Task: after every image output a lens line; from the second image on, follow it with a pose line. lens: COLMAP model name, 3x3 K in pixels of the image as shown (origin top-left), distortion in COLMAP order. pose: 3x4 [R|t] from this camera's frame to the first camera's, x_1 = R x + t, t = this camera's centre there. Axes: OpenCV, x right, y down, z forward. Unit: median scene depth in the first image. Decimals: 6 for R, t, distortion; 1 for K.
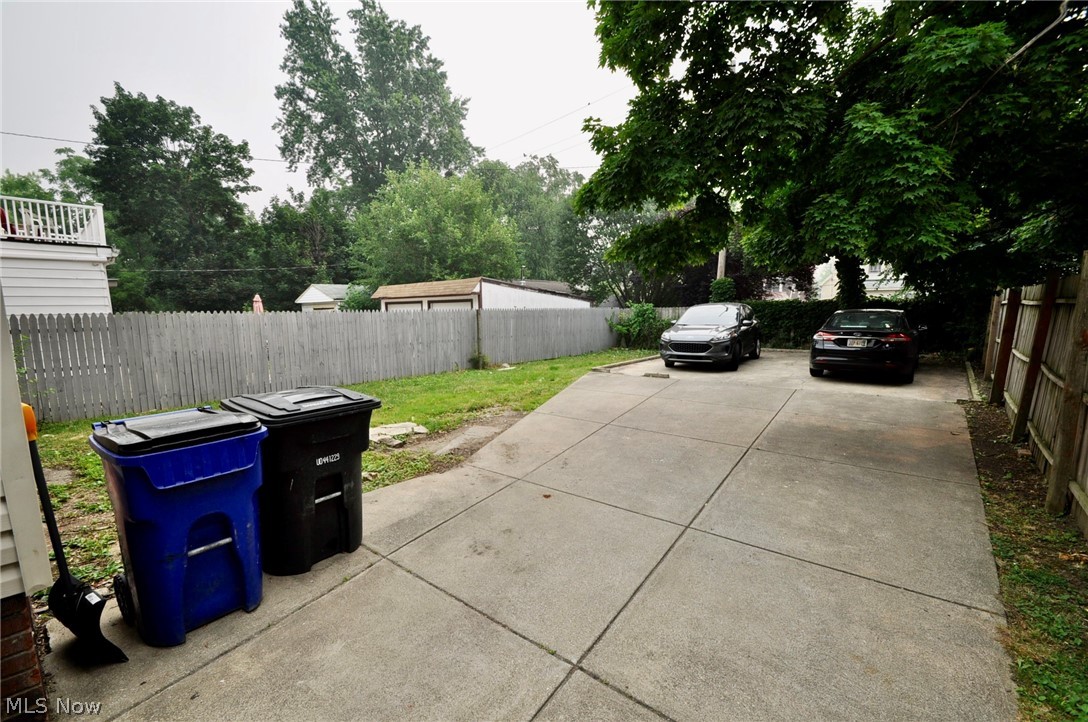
lens RADIAL K [[488.3, 0, 536.1], [0, 488.3, 368.6], [0, 0, 1]] dist [0.010782, -0.000694]
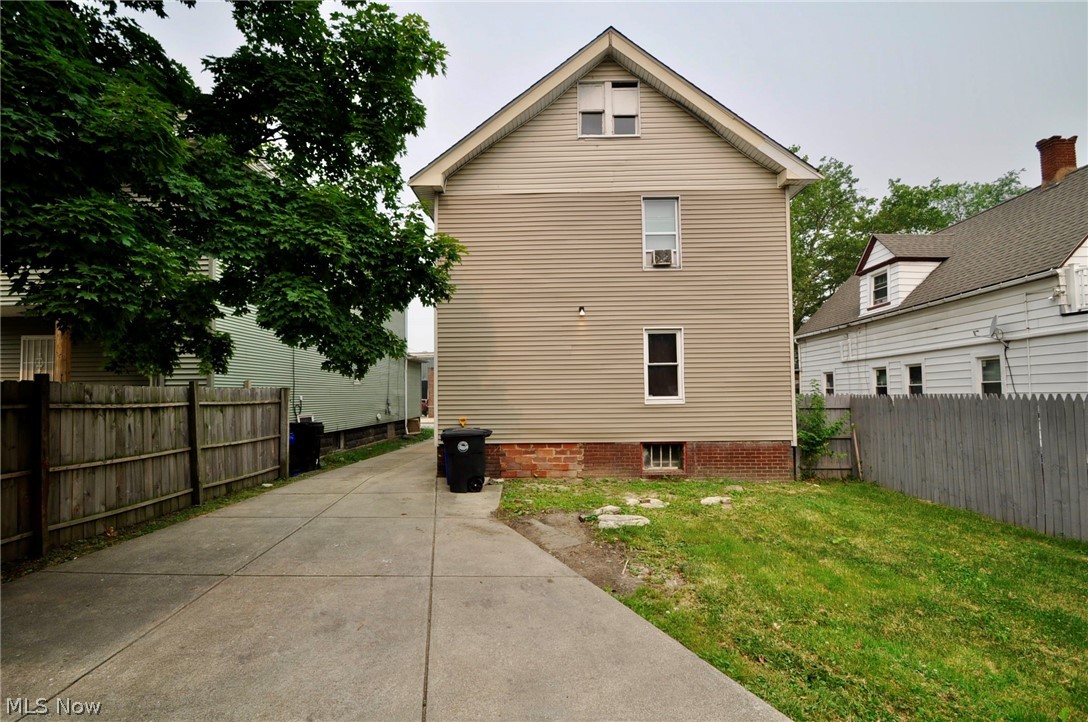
lens RADIAL K [[488.3, 0, 536.1], [0, 488.3, 368.6], [0, 0, 1]] dist [0.010782, -0.000694]
pose [[-0.767454, -0.014888, -0.640931, 0.562133], [-0.055524, 0.997517, 0.043314, -0.247458], [0.638695, 0.068829, -0.766375, 1.895030]]
